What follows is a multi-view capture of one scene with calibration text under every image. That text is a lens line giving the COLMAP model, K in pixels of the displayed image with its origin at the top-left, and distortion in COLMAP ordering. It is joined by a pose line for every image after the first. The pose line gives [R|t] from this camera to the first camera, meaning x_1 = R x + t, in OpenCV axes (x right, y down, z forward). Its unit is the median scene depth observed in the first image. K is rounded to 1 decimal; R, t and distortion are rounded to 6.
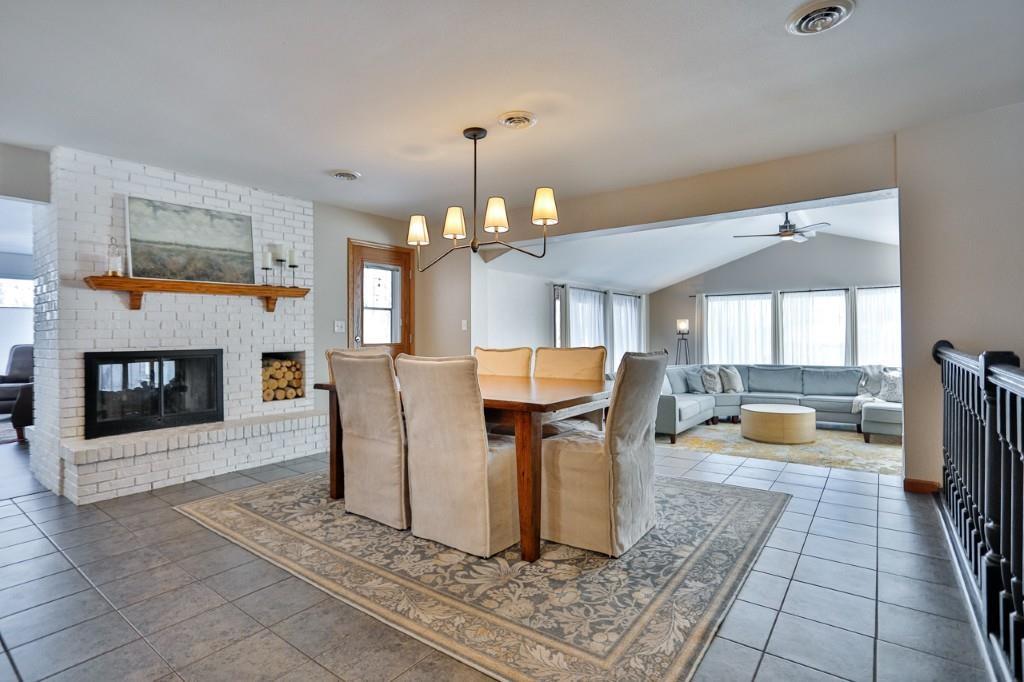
lens RADIAL K [[496.7, 0, 512.0], [0, 496.7, 341.0], [0, 0, 1]] dist [-0.001050, 0.000708]
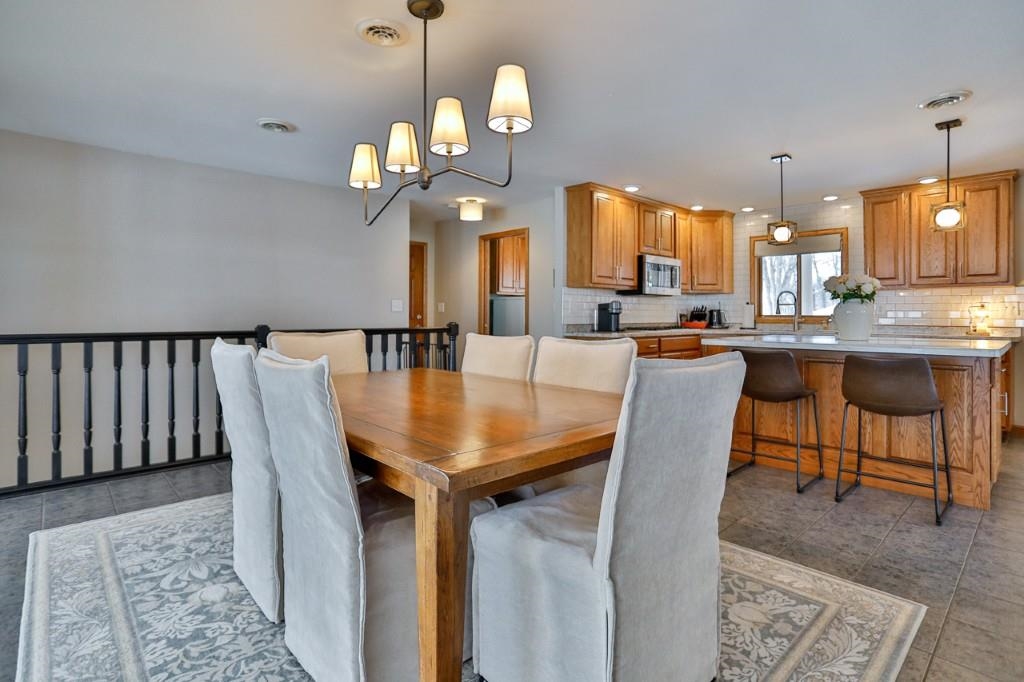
lens RADIAL K [[515.6, 0, 513.2], [0, 515.6, 312.0], [0, 0, 1]] dist [-0.000963, -0.000030]
pose [[-0.985224, 0.005563, 0.171181, -0.273436], [0.008530, 0.999826, 0.016597, -0.031238], [-0.171058, 0.017812, -0.985100, 1.518900]]
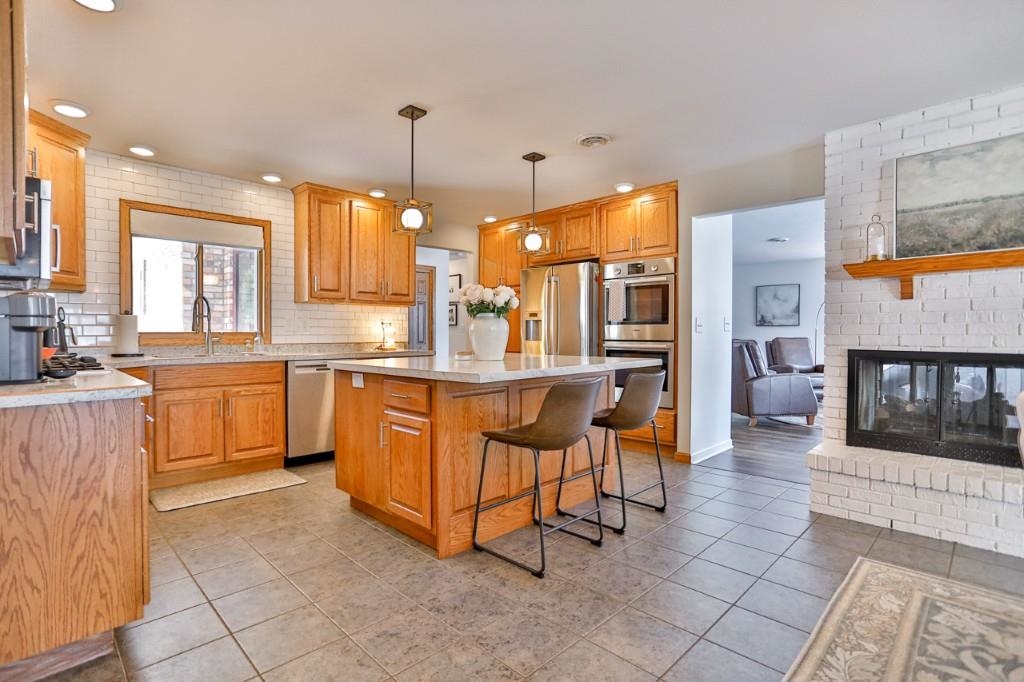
lens RADIAL K [[496.7, 0, 512.0], [0, 496.7, 341.0], [0, 0, 1]] dist [-0.001050, 0.000708]
pose [[-0.147670, 0.027337, -0.988659, 0.126846], [-0.016745, 0.999406, 0.030135, -0.009539], [0.988895, 0.021005, -0.147124, 0.513665]]
